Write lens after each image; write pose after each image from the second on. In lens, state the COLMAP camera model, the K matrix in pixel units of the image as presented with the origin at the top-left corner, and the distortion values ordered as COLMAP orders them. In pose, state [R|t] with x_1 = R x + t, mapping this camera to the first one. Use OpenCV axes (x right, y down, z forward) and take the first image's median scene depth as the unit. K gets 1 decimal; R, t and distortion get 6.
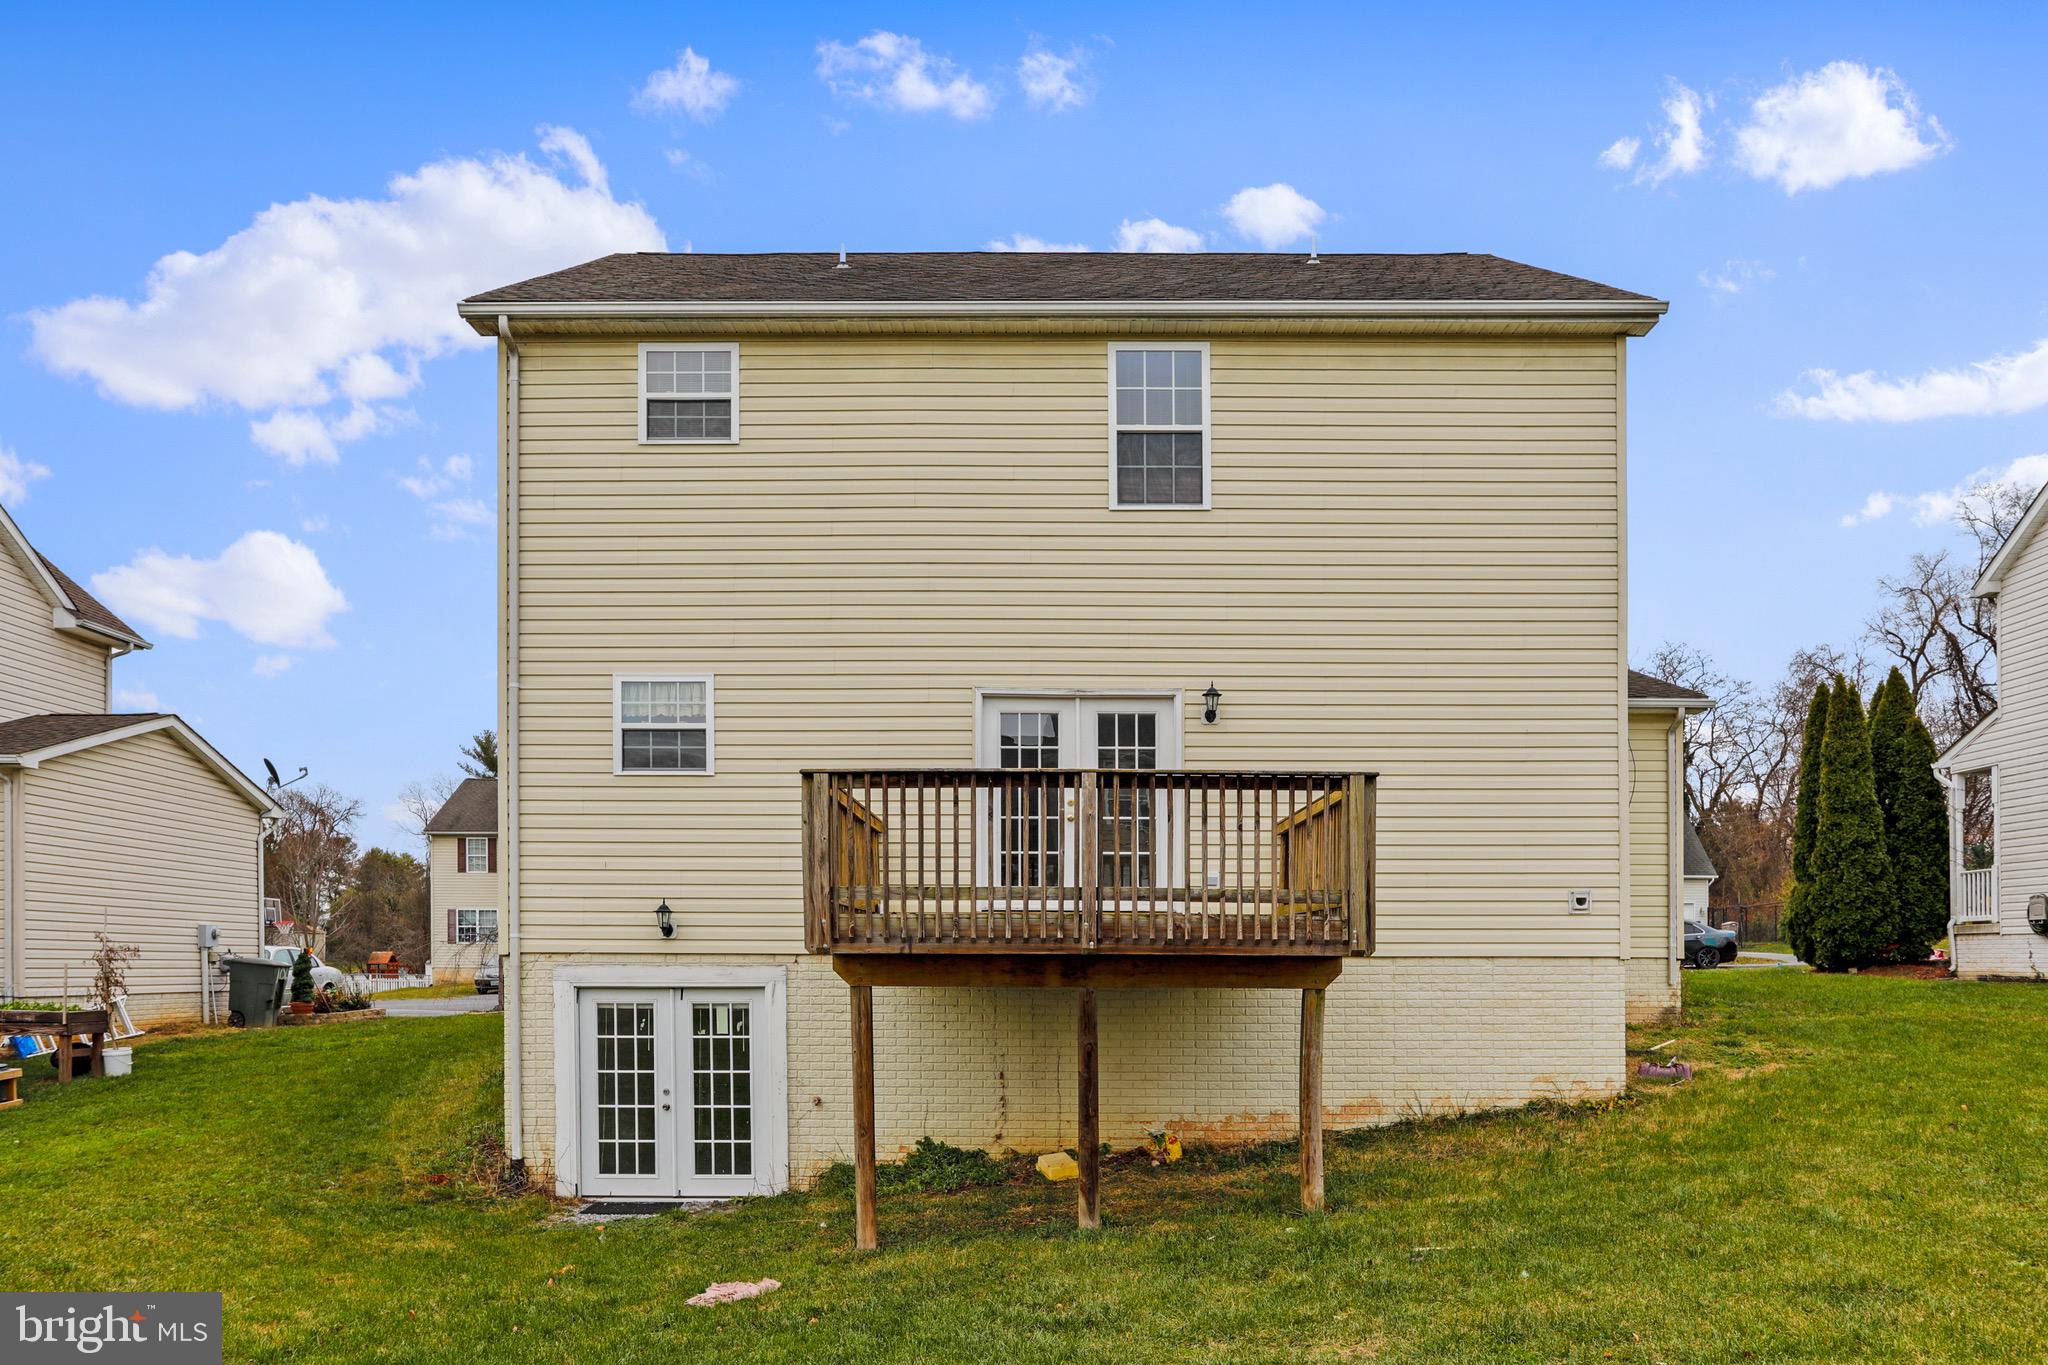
lens RADIAL K [[1533.9, 0, 1024.0], [0, 1533.9, 756.5], [0, 0, 1]] dist [-0.023955, 0.012084]
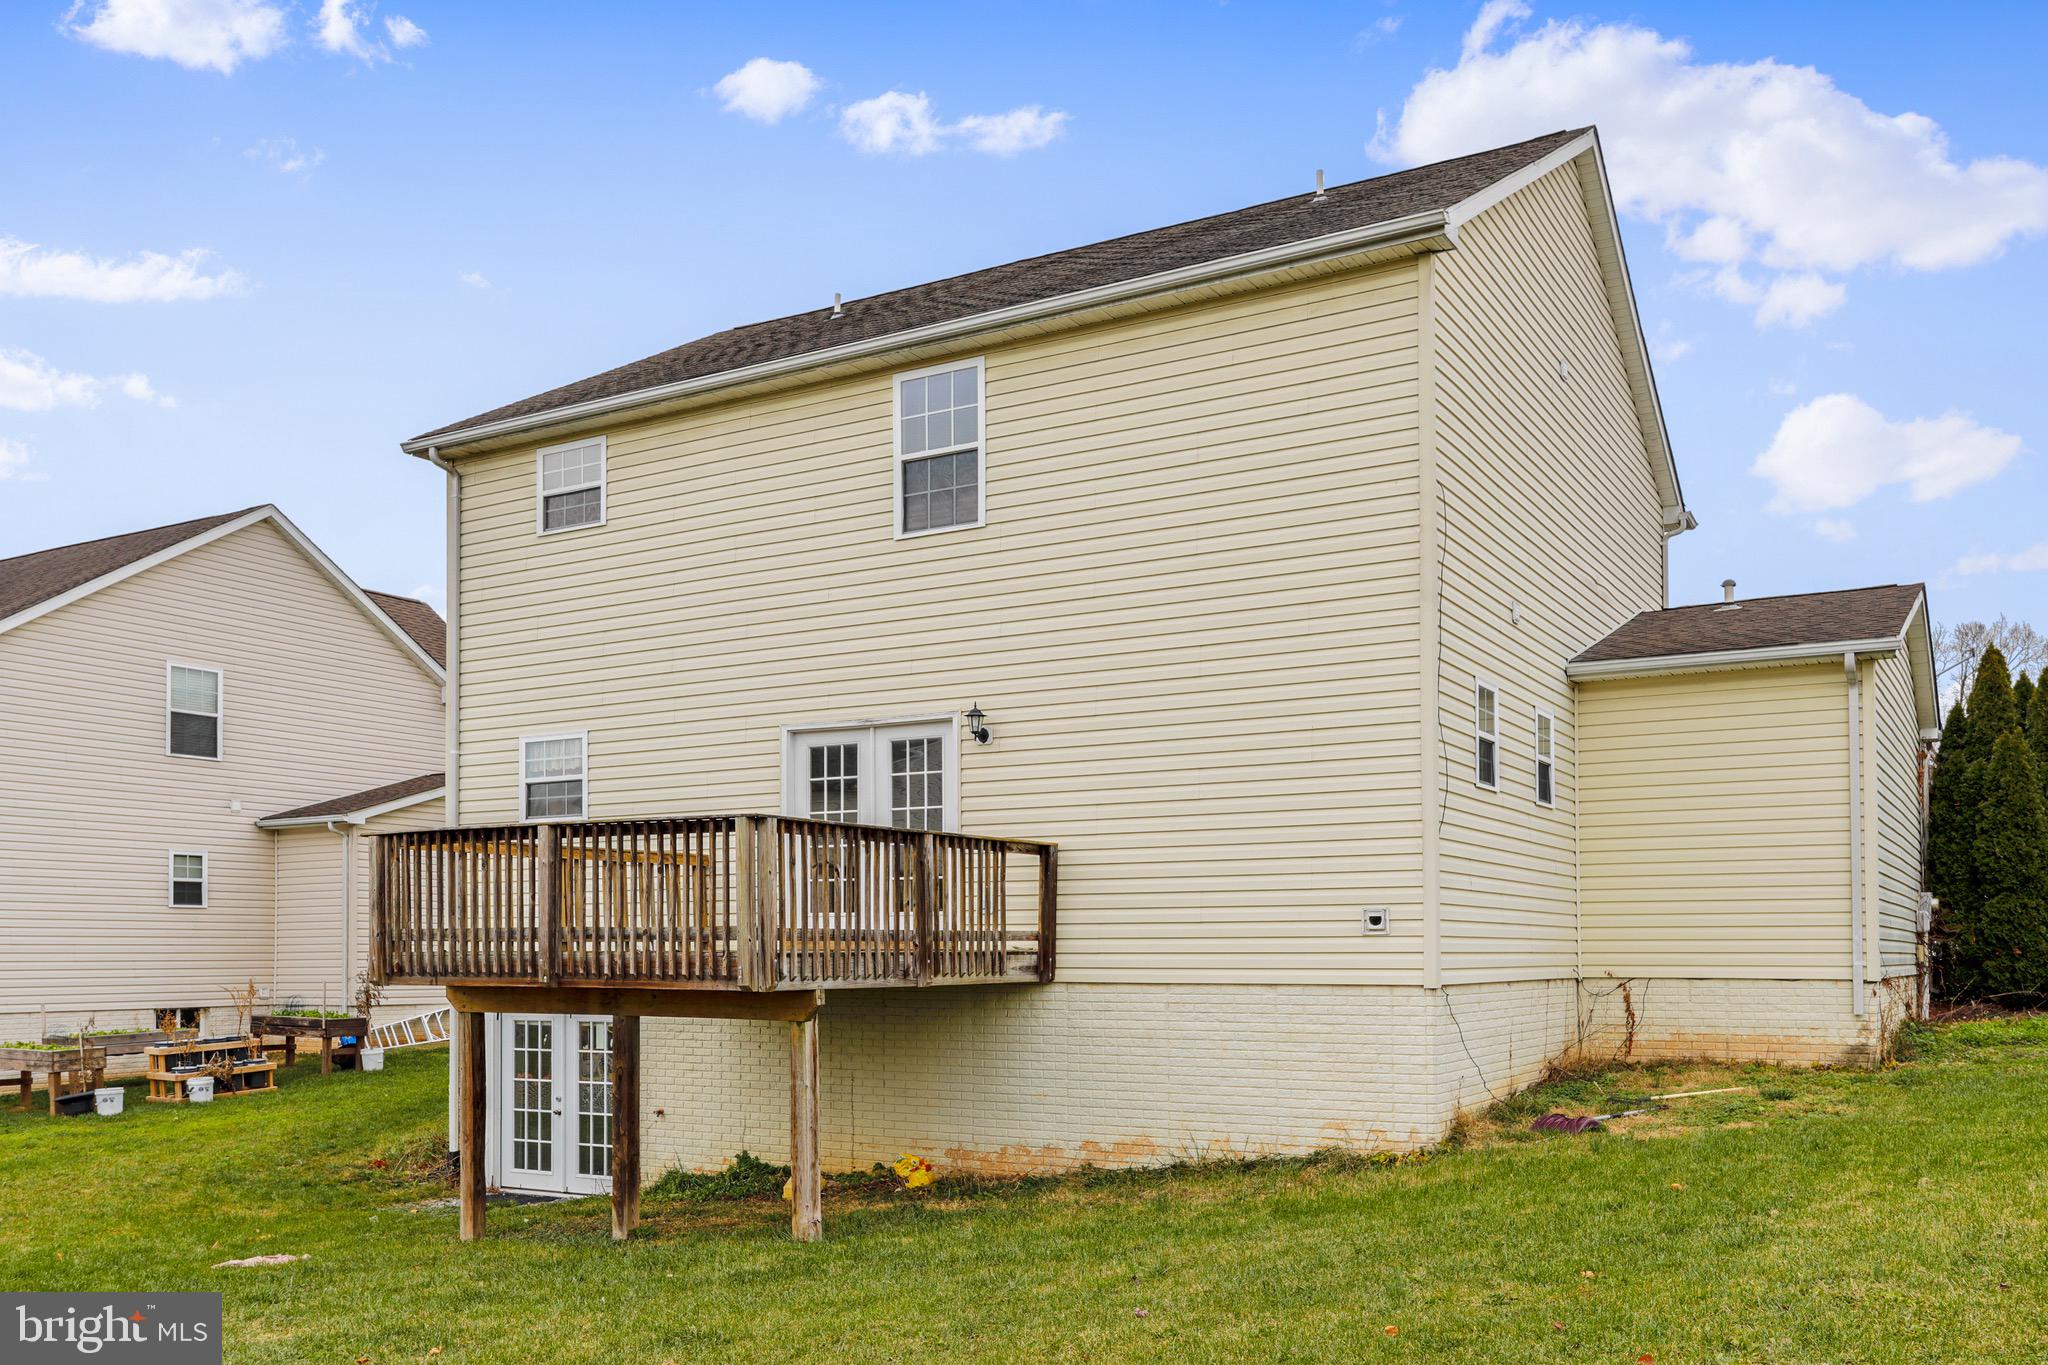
lens RADIAL K [[1691.3, 0, 1024.0], [0, 1691.3, 682.5], [0, 0, 1]] dist [0.012394, 0.002192]
pose [[0.862394, -0.082098, -0.499537, 0.695085], [0.068411, 0.996611, -0.045687, -0.009418], [0.501595, 0.005226, 0.865087, 0.072355]]
